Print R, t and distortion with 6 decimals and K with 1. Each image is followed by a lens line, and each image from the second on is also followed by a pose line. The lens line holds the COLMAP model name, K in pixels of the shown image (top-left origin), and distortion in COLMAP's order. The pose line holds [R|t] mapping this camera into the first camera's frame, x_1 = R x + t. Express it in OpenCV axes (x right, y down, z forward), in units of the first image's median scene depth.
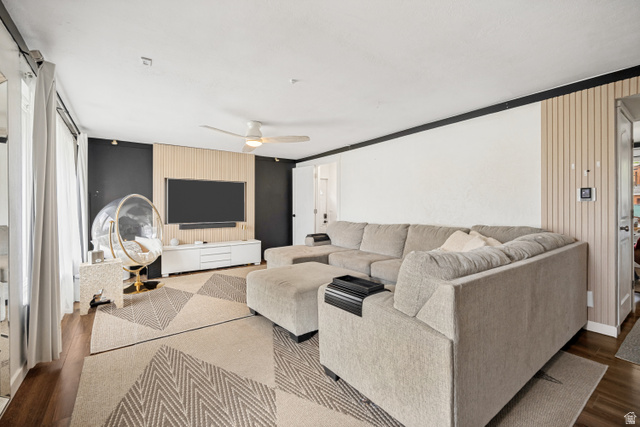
lens RADIAL K [[286.2, 0, 320.0], [0, 286.2, 213.5], [0, 0, 1]] dist [-0.000106, -0.000039]
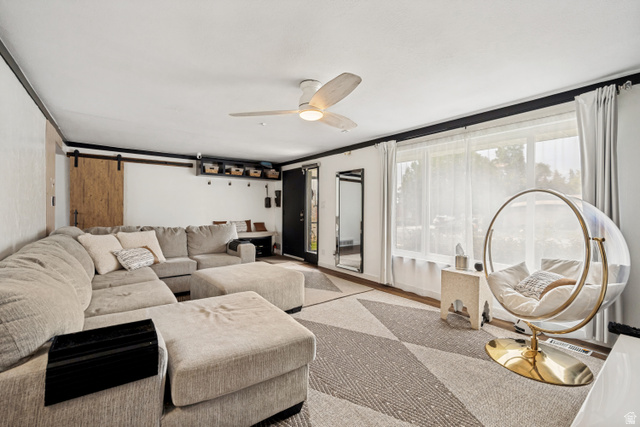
lens RADIAL K [[279.8, 0, 318.3], [0, 279.8, 206.9], [0, 0, 1]] dist [0.000385, -0.000095]
pose [[-0.999788, 0.001998, -0.020511, -0.174857], [0.001901, 0.999987, 0.004774, -0.024491], [0.020521, 0.004734, -0.999778, 1.230404]]
